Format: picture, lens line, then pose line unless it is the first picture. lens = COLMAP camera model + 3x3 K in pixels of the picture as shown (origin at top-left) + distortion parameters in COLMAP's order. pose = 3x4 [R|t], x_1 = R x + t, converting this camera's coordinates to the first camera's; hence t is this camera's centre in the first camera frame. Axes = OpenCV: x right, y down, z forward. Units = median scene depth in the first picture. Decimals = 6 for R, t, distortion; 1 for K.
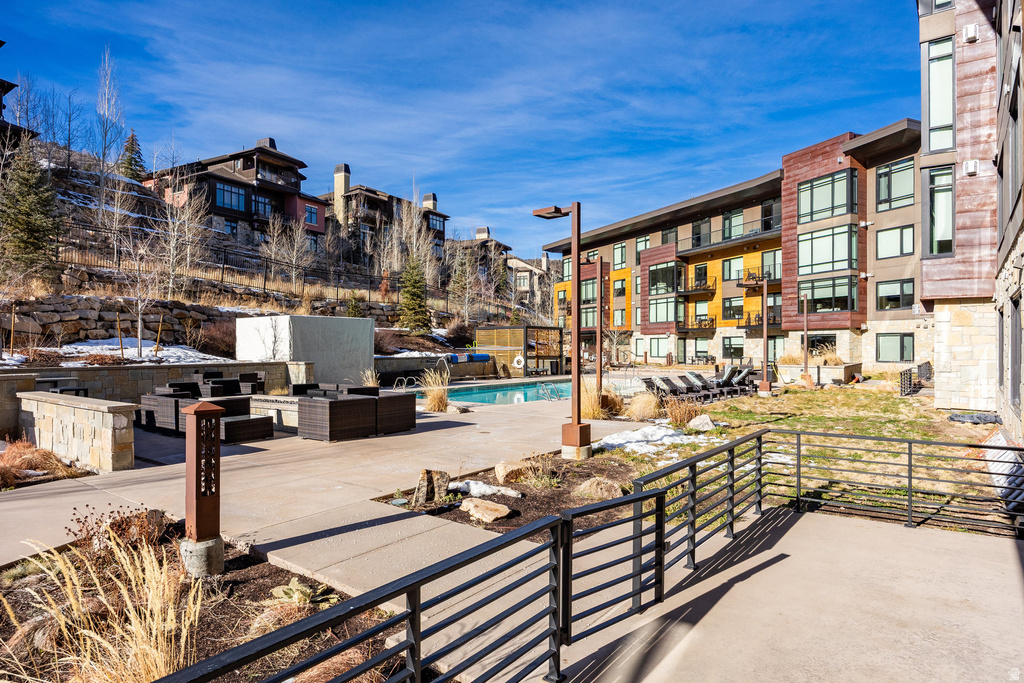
lens RADIAL K [[599.4, 0, 507.5], [0, 599.4, 347.1], [0, 0, 1]] dist [0.001123, -0.000677]
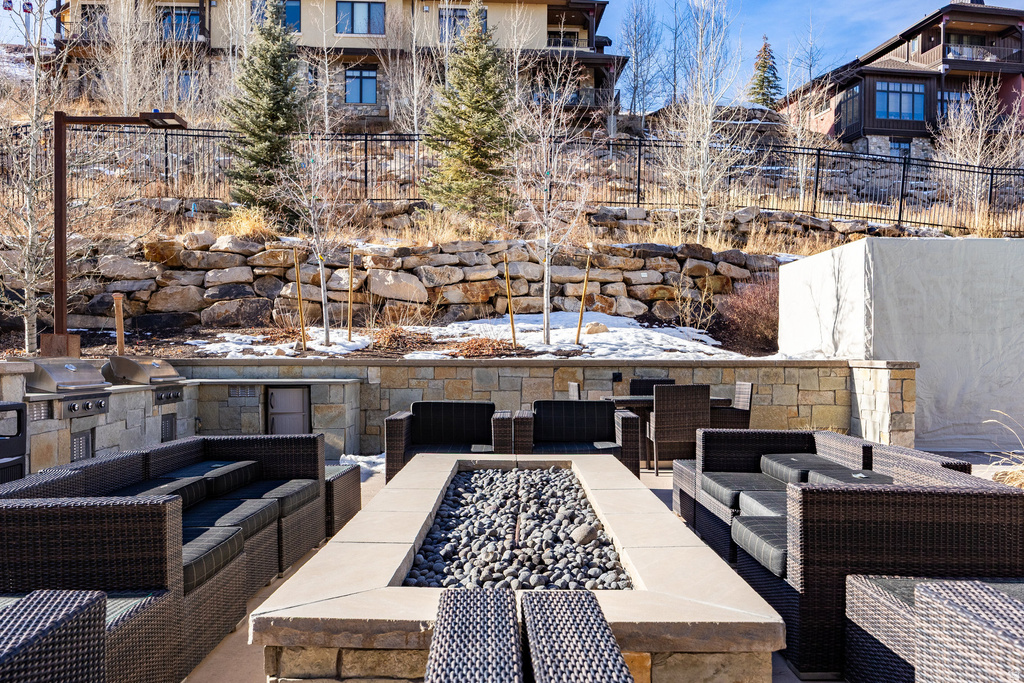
lens RADIAL K [[835.7, 0, 514.4], [0, 835.7, 351.2], [0, 0, 1]] dist [-0.029750, 0.026362]
pose [[0.608202, 0.005708, -0.793762, -0.062339], [-0.008283, 0.999965, 0.000844, 0.014931], [0.793739, 0.006061, 0.608228, 0.386026]]
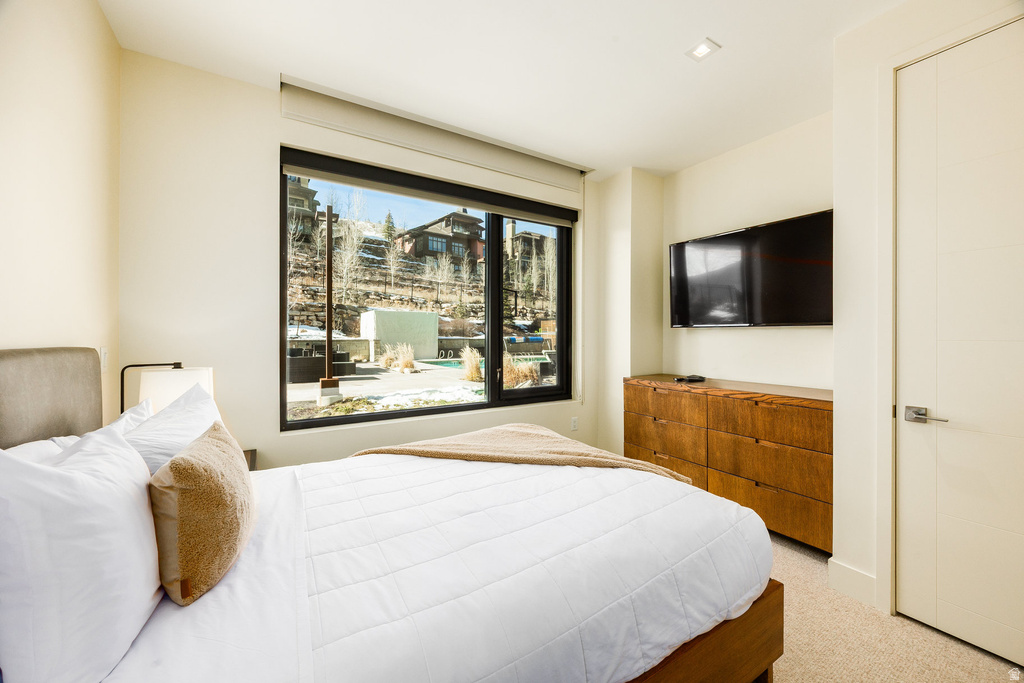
lens RADIAL K [[393.8, 0, 513.8], [0, 393.8, 333.7], [0, 0, 1]] dist [-0.002211, 0.000092]
pose [[0.936108, 0.001545, -0.351710, 0.266573], [-0.004424, 0.999963, -0.007384, 0.011326], [0.351685, 0.008468, 0.936080, 0.117173]]
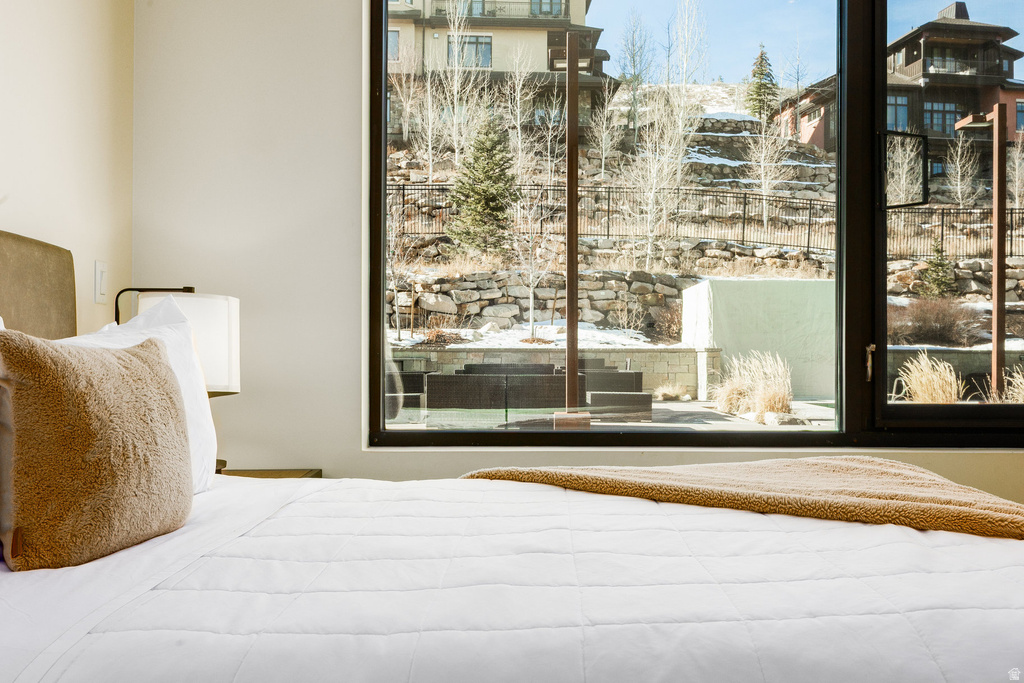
lens RADIAL K [[973.1, 0, 510.7], [0, 973.1, 340.9], [0, 0, 1]] dist [-0.006854, 0.000000]
pose [[0.599416, -0.005696, -0.800417, 0.286414], [-0.007613, 0.999889, -0.012817, 0.023728], [0.800401, 0.013777, 0.599306, 0.129879]]
